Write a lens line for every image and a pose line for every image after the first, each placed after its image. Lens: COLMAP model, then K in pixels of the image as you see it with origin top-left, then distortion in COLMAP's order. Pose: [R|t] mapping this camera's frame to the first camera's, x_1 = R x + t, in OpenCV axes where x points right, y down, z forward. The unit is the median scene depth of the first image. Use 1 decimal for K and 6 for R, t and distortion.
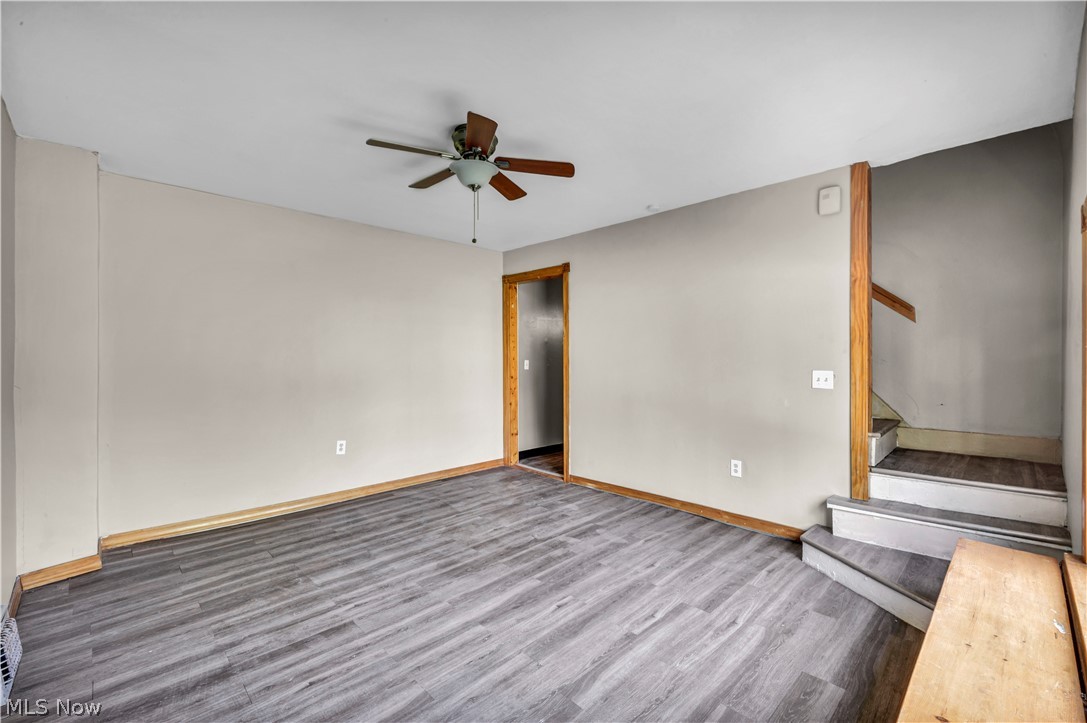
lens RADIAL K [[462.3, 0, 549.8], [0, 462.3, 365.4], [0, 0, 1]] dist [0.006796, -0.002059]
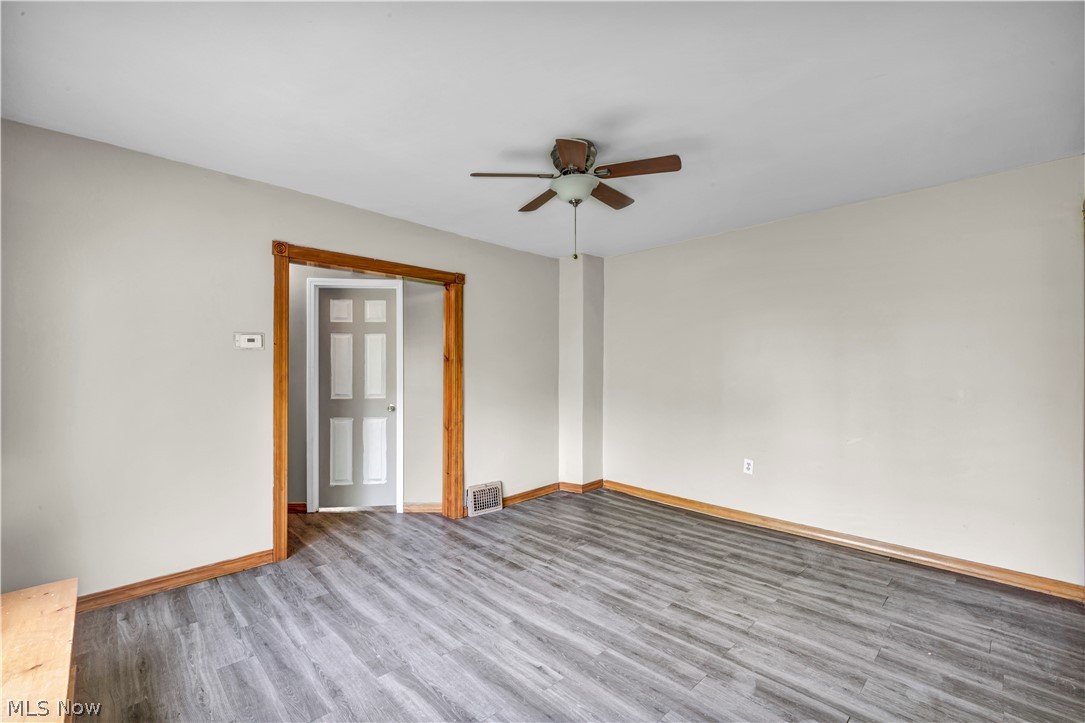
lens RADIAL K [[468.4, 0, 536.8], [0, 468.4, 365.7], [0, 0, 1]] dist [0.006968, -0.001621]
pose [[-0.020043, 0.002274, -0.999797, 0.688162], [-0.016258, 0.999864, 0.002600, -0.031868], [0.999667, 0.016307, -0.020003, 0.776718]]
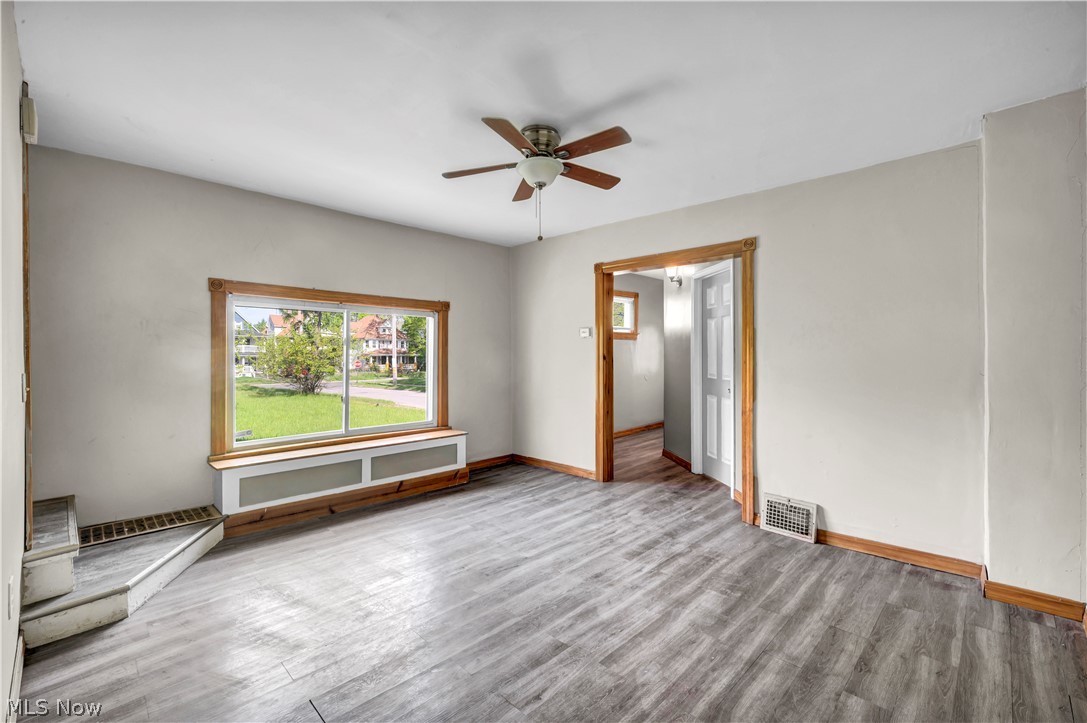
lens RADIAL K [[462.3, 0, 540.5], [0, 462.3, 352.4], [0, 0, 1]] dist [0.006796, -0.002059]
pose [[-0.999990, 0.003545, -0.002813, -0.134616], [0.003507, 0.999902, 0.013532, -0.025615], [0.002861, 0.013522, -0.999904, 1.668533]]
